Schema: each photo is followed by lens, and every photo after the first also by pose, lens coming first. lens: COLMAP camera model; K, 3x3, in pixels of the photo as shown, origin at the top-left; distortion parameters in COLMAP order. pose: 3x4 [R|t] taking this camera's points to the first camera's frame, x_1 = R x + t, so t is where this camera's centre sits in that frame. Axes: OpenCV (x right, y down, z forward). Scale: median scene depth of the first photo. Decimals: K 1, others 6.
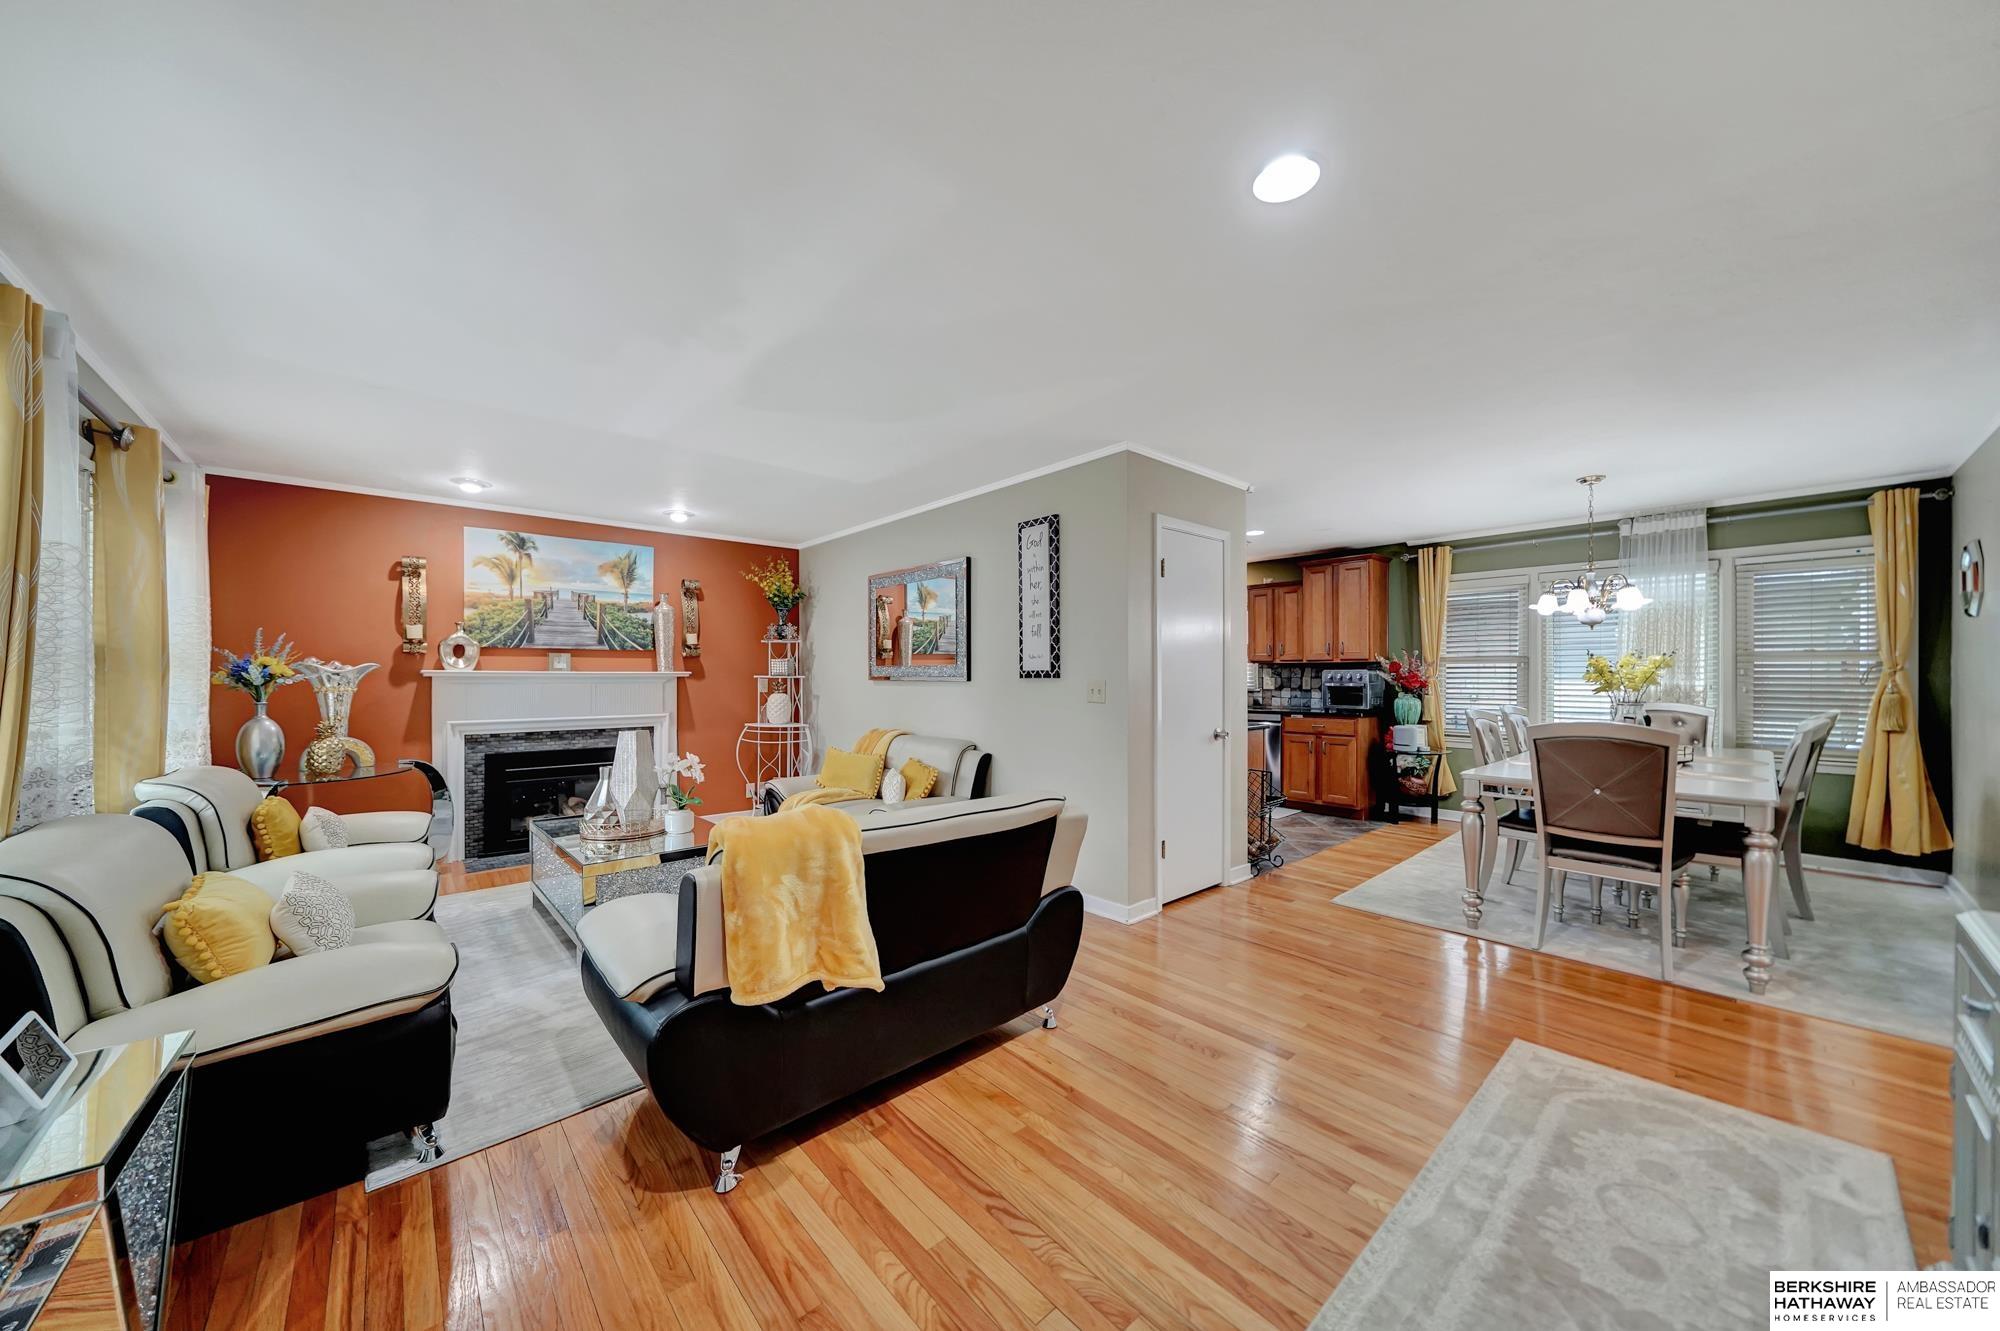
lens RADIAL K [[699.1, 0, 1029.0], [0, 699.1, 678.2], [0, 0, 1]] dist [0.006213, 0.000112]
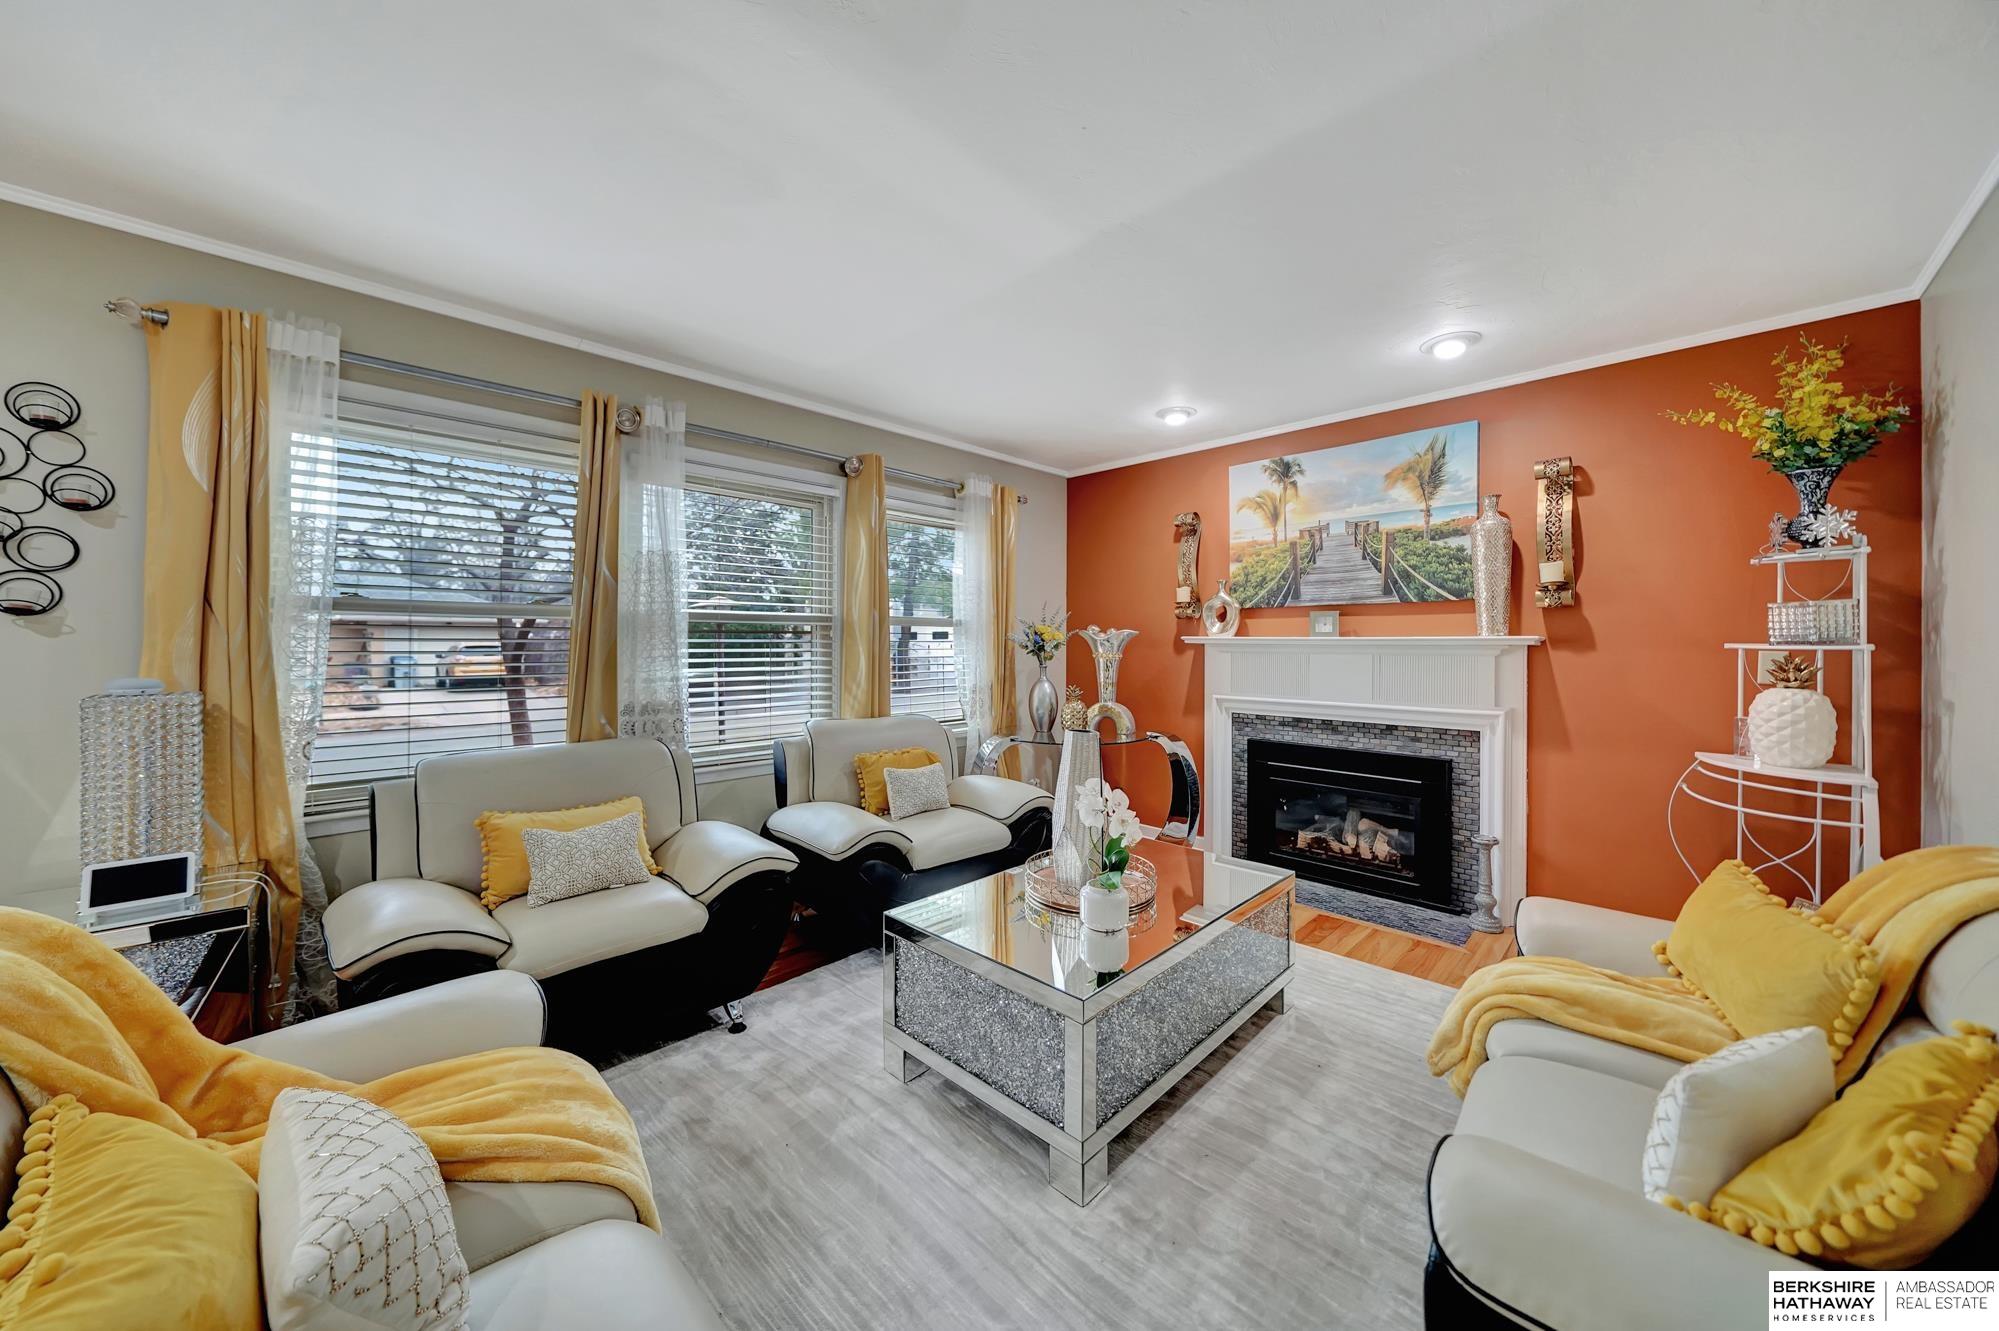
lens RADIAL K [[713.6, 0, 971.2], [0, 713.6, 644.0], [0, 0, 1]] dist [0.005786, -0.000116]
pose [[0.025522, 0.002622, -0.999671, 0.047959], [-0.002093, 0.999995, 0.002570, -0.003553], [0.999672, 0.002026, 0.025528, 0.638855]]
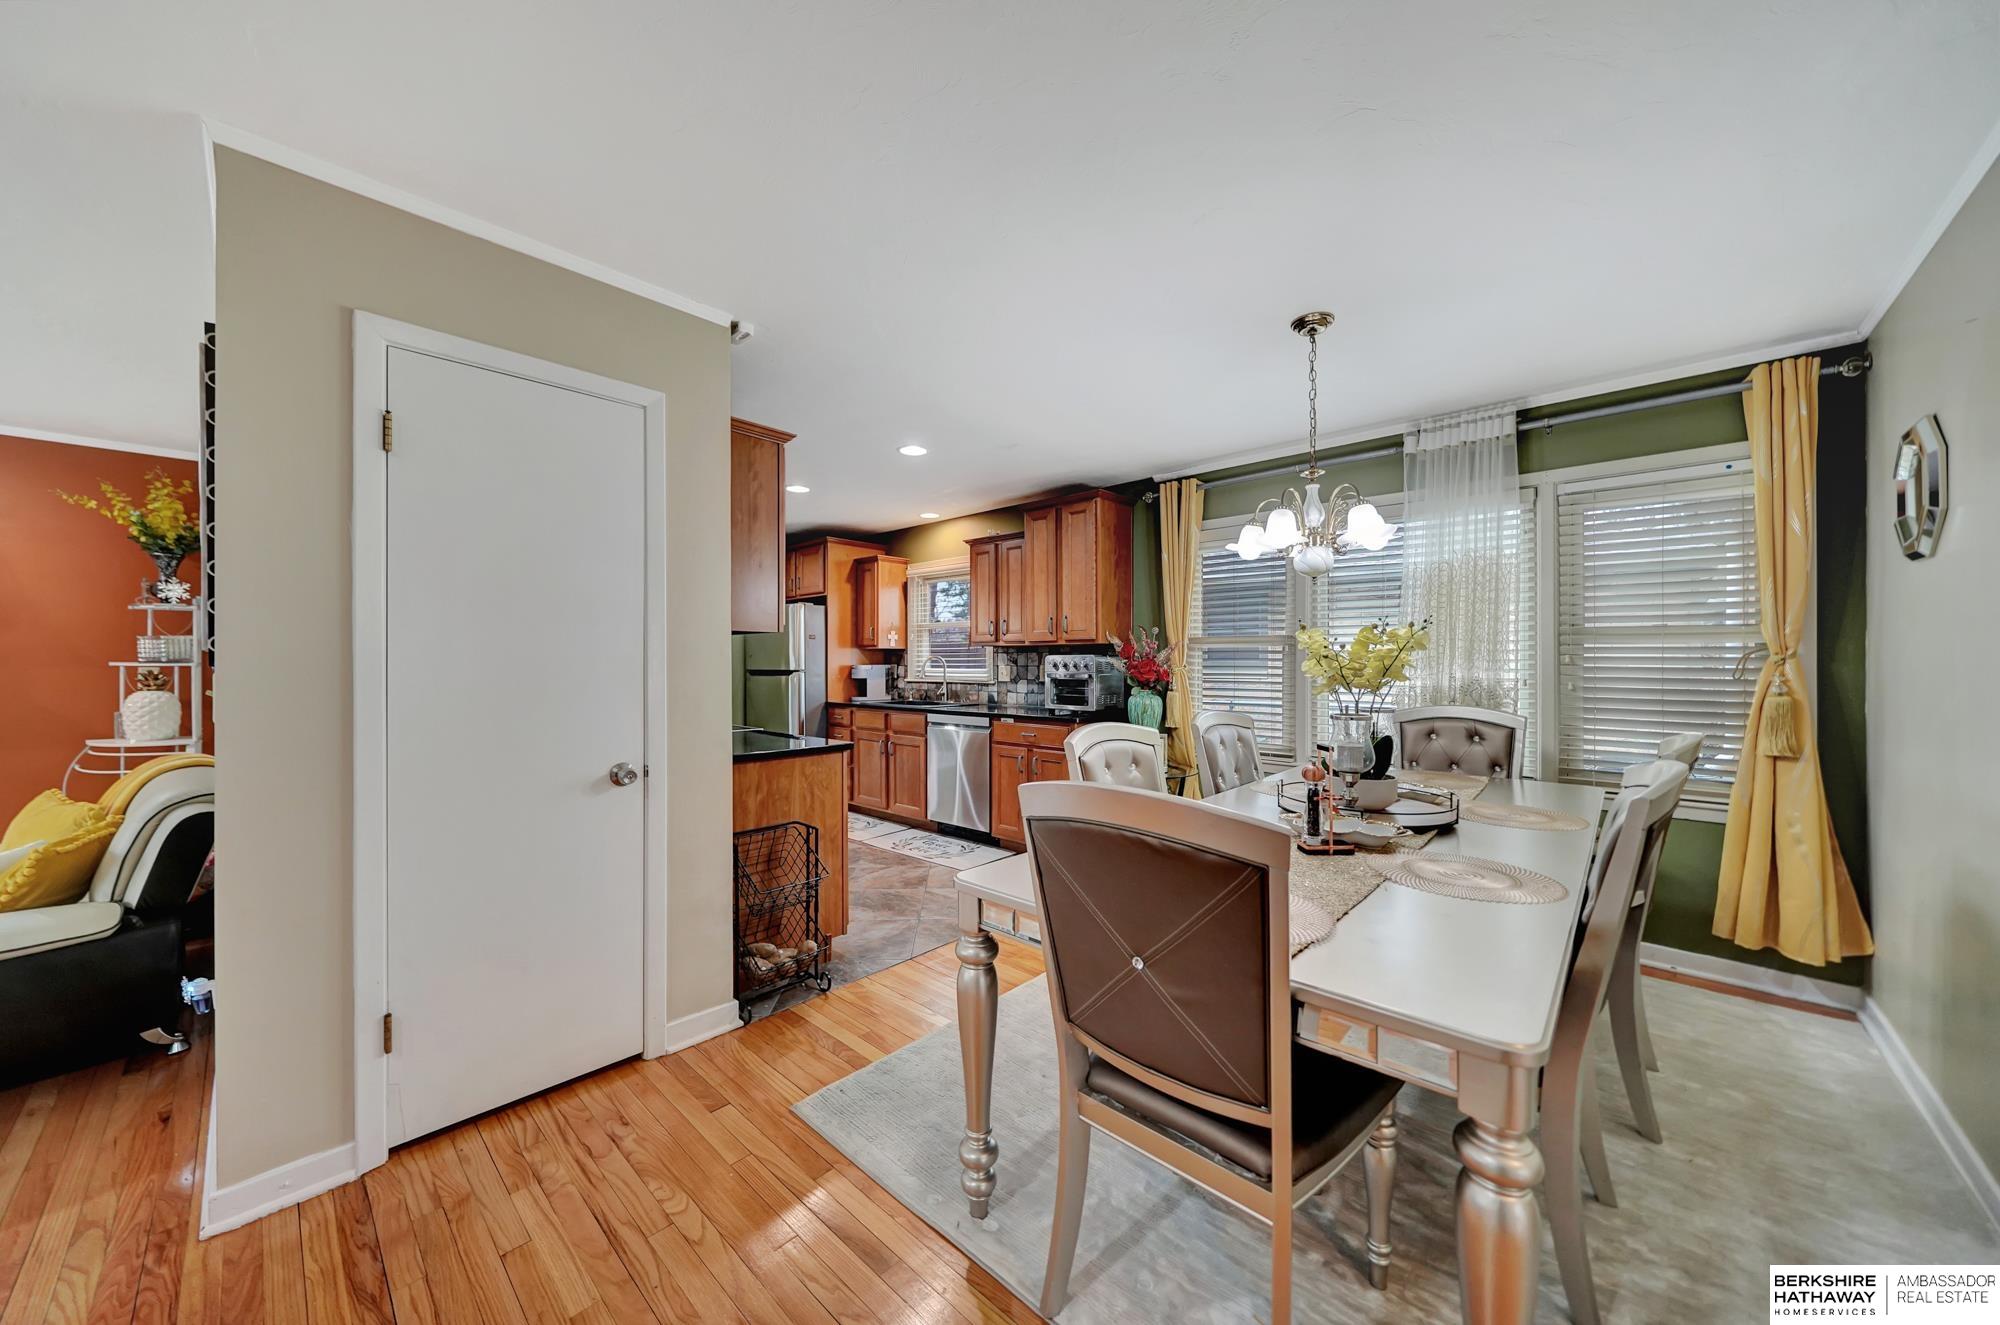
lens RADIAL K [[697.9, 0, 1011.9], [0, 697.9, 663.0], [0, 0, 1]] dist [-0.002216, -0.000105]
pose [[0.996983, 0.002099, 0.077596, 0.443248], [-0.001821, 0.999992, -0.003659, -0.001674], [-0.077603, 0.003507, 0.996978, 0.390009]]
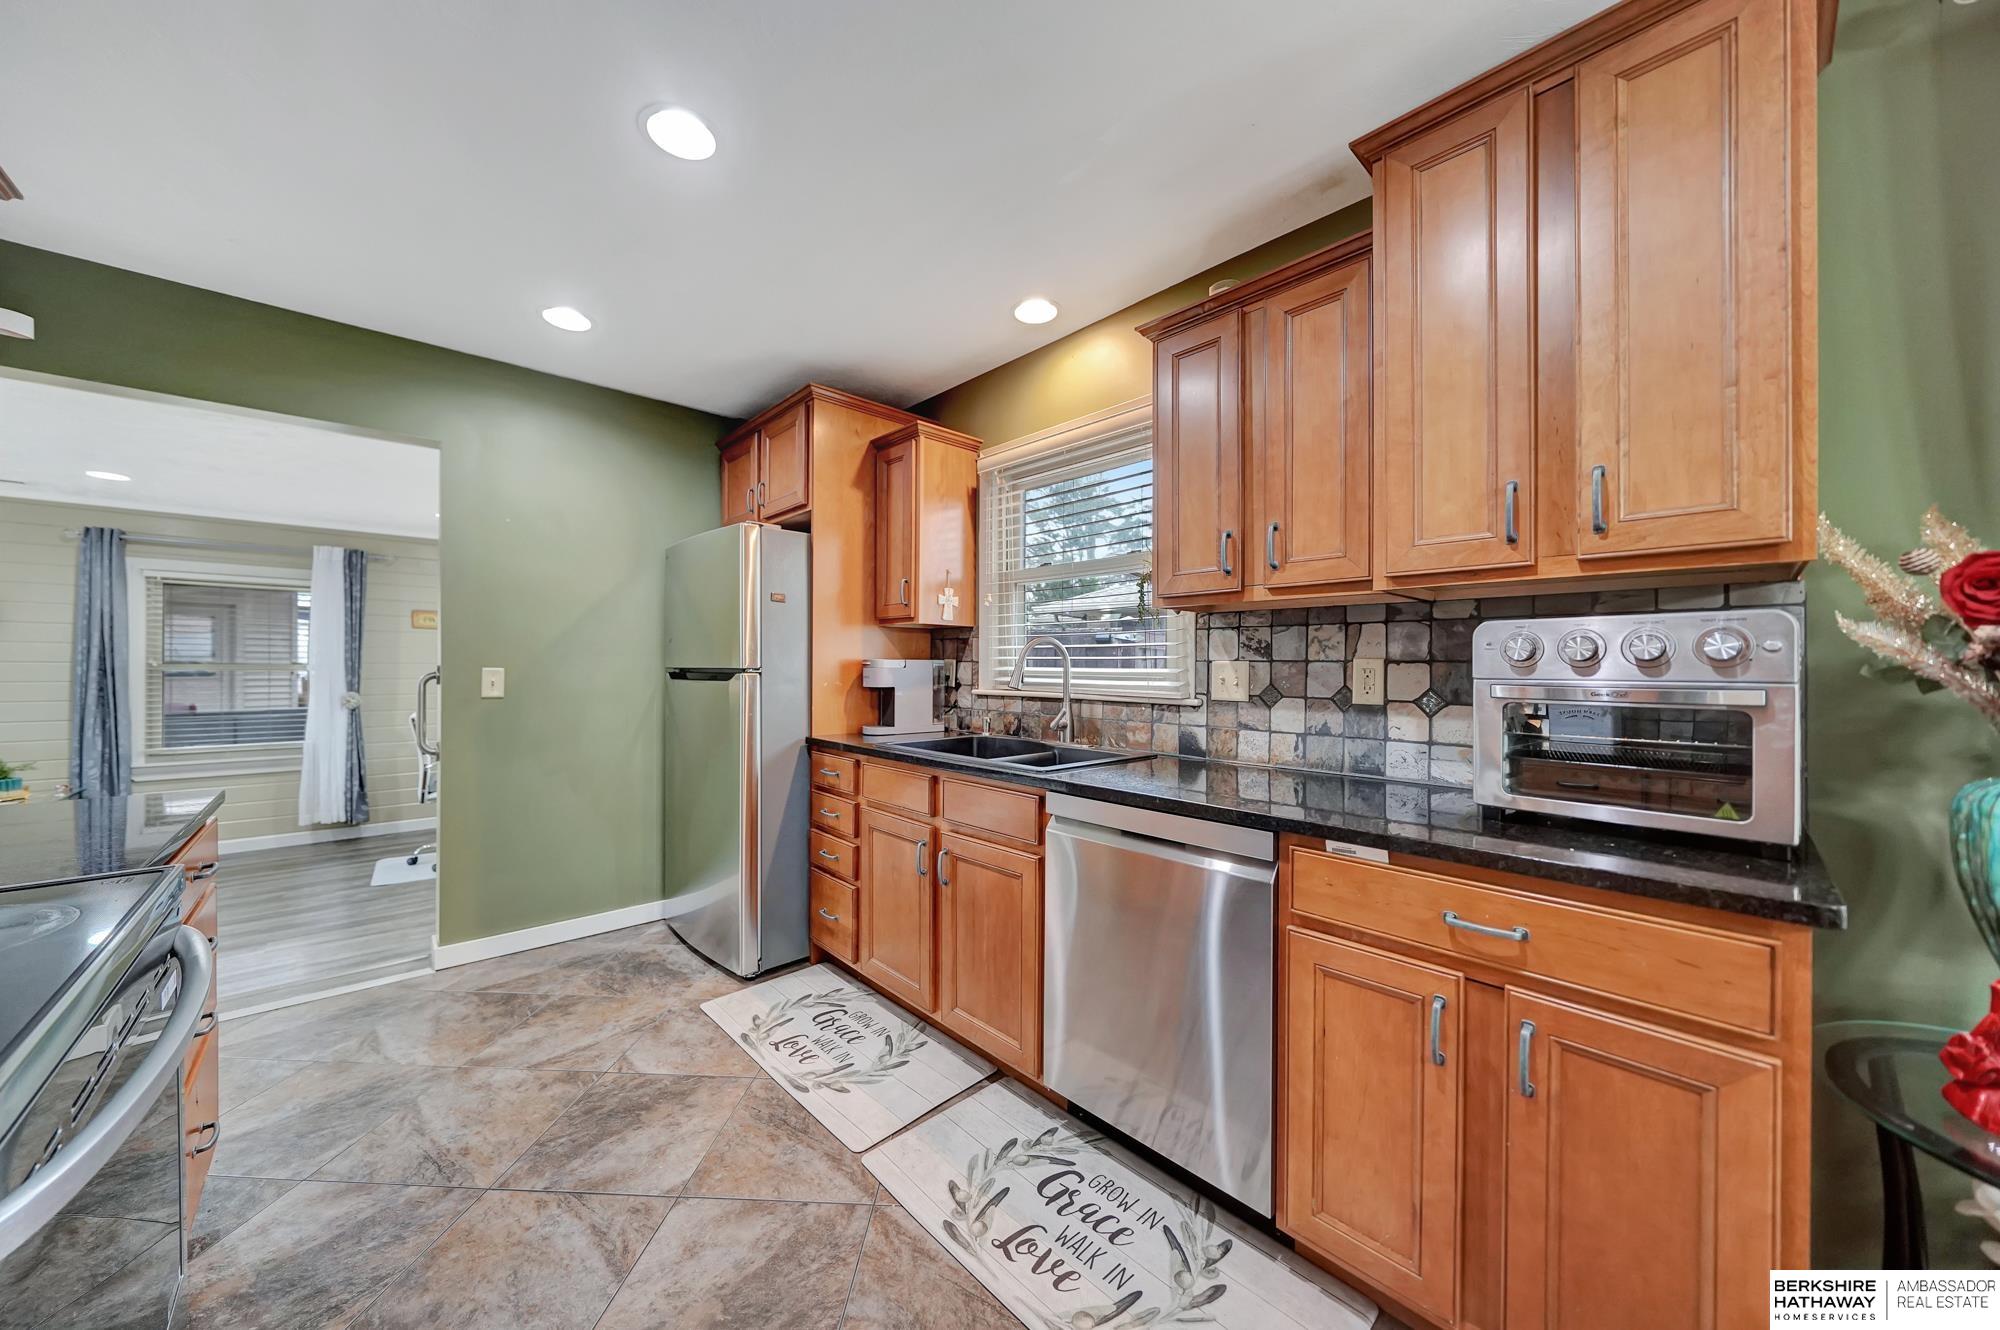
lens RADIAL K [[697.9, 0, 1011.9], [0, 697.9, 665.5], [0, 0, 1]] dist [-0.002216, -0.000105]
pose [[0.999967, 0.006774, 0.004441, 0.378263], [-0.006766, 0.999975, -0.001826, 0.003275], [-0.004453, 0.001796, 0.999988, 1.068923]]
